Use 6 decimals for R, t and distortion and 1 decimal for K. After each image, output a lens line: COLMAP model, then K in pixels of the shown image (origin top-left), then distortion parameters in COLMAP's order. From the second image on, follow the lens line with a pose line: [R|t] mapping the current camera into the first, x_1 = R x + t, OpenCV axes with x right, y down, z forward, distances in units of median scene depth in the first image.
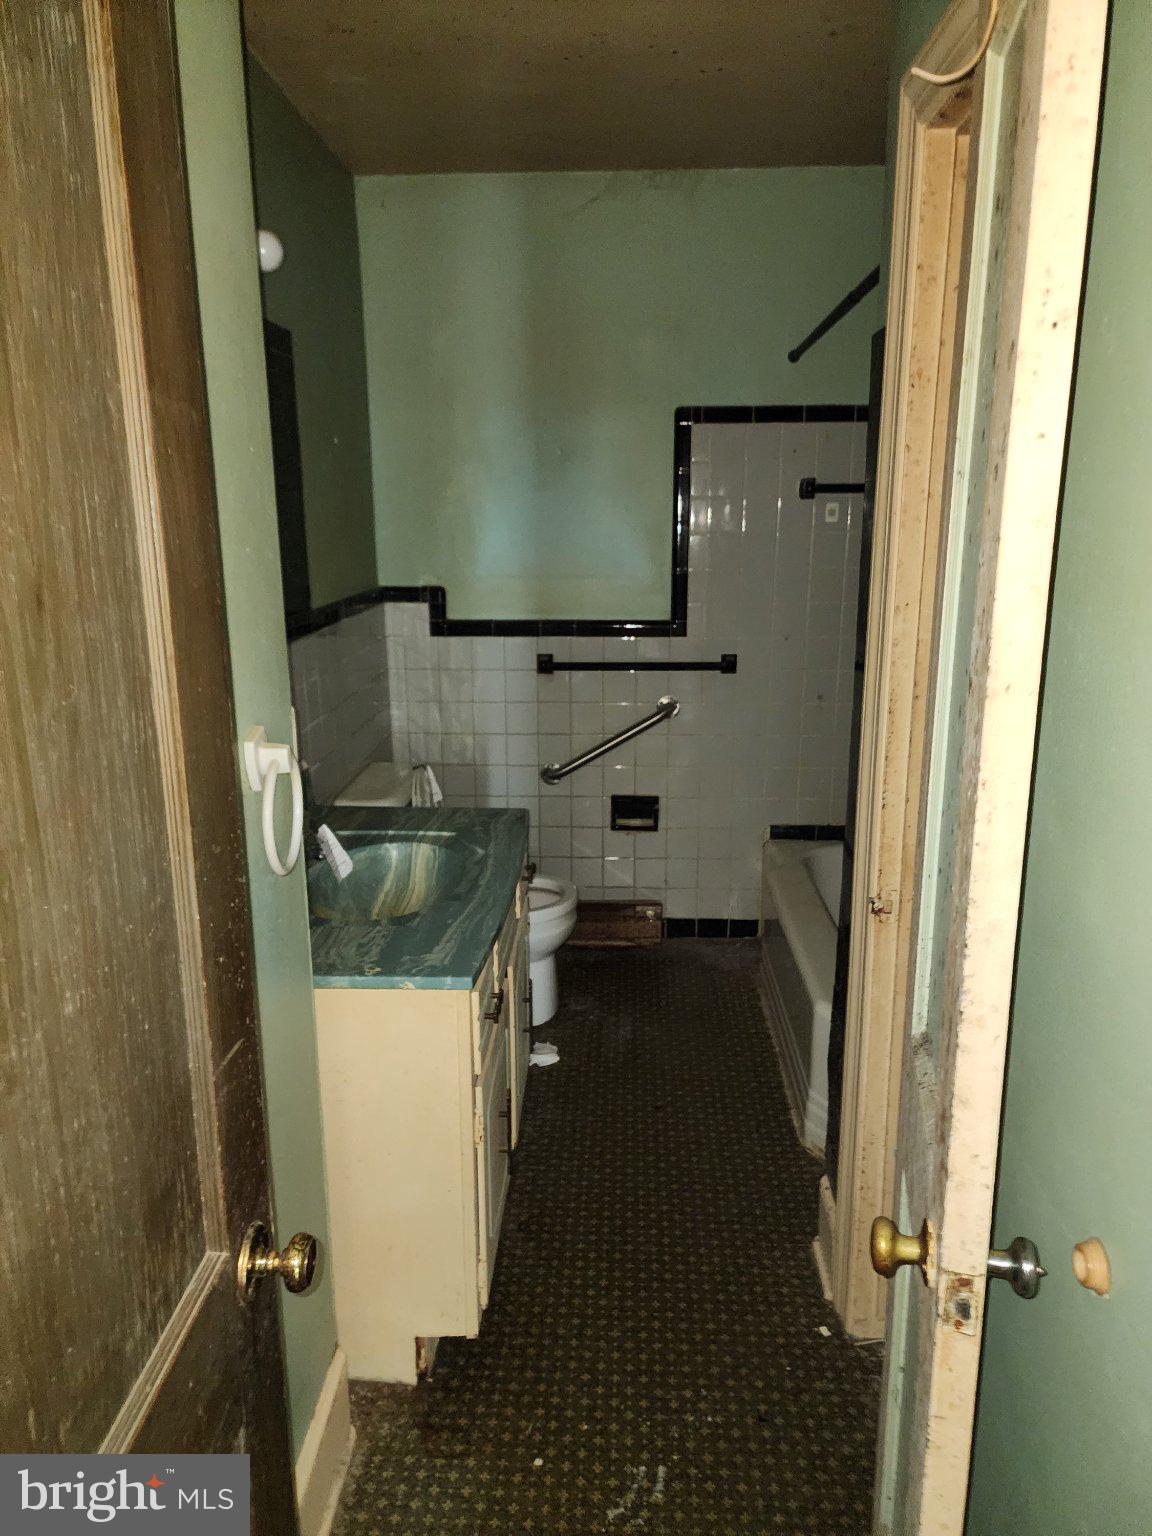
lens RADIAL K [[1076.7, 0, 576.0], [0, 1076.7, 768.0], [0, 0, 1]] dist [0.108124, -0.138571]
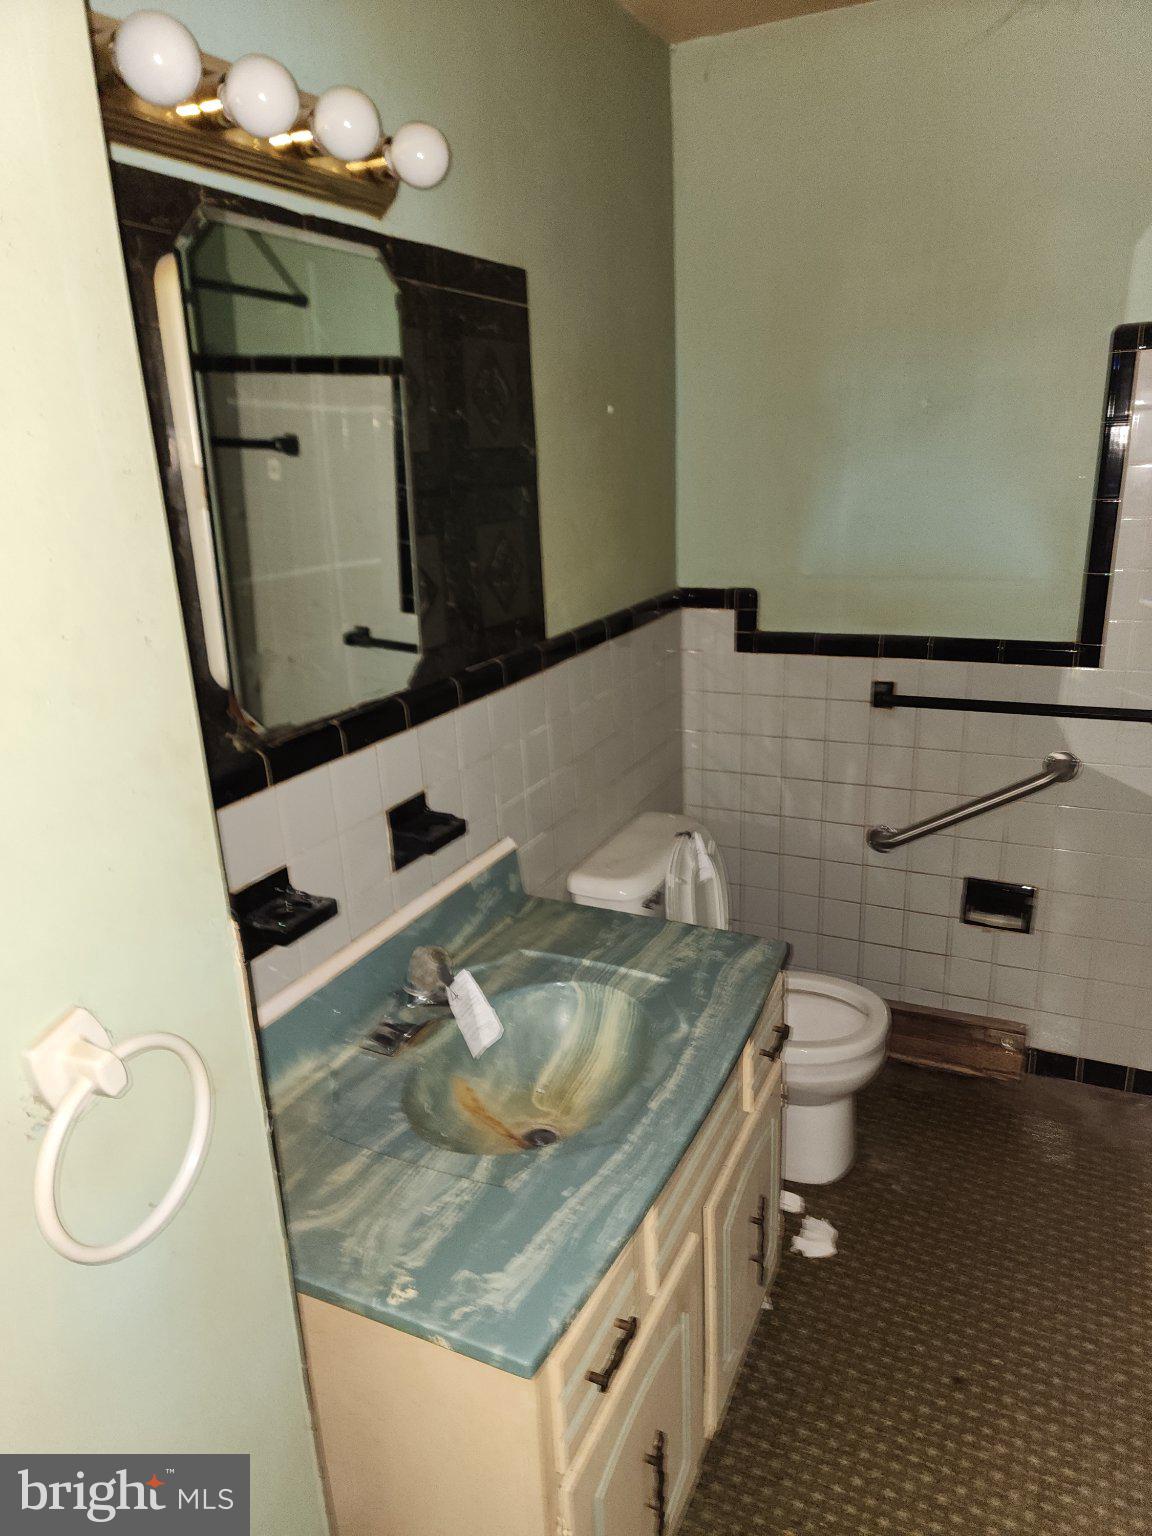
lens RADIAL K [[1041.8, 0, 575.4], [0, 1041.8, 785.6], [0, 0, 1]] dist [0.095148, -0.124075]
pose [[0.917951, 0.090371, -0.386264, 0.063227], [-0.057696, 0.993767, 0.095389, -0.092881], [0.392477, -0.065277, 0.917443, 0.251457]]
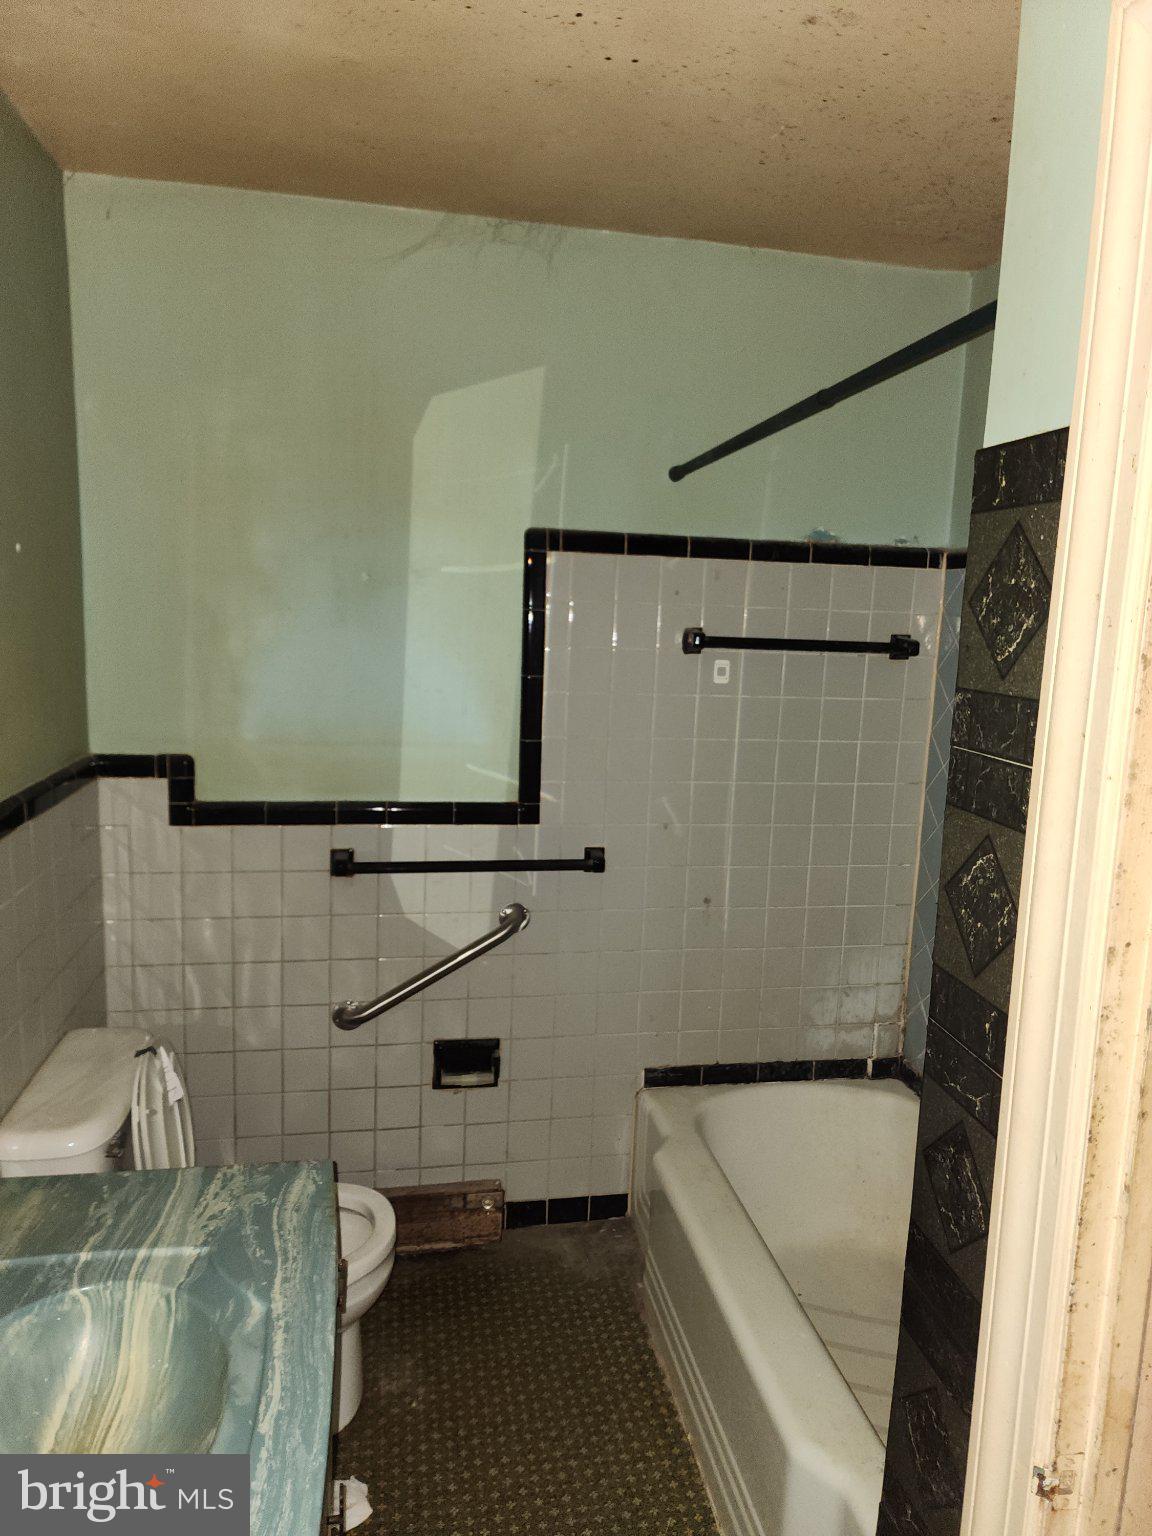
lens RADIAL K [[1053.2, 0, 593.6], [0, 1053.2, 773.1], [0, 0, 1]] dist [0.066397, -0.075006]
pose [[0.970131, 0.003203, 0.242561, -0.037726], [0.016089, 0.996861, -0.077514, -0.100603], [-0.242048, 0.079102, 0.967034, 0.282455]]
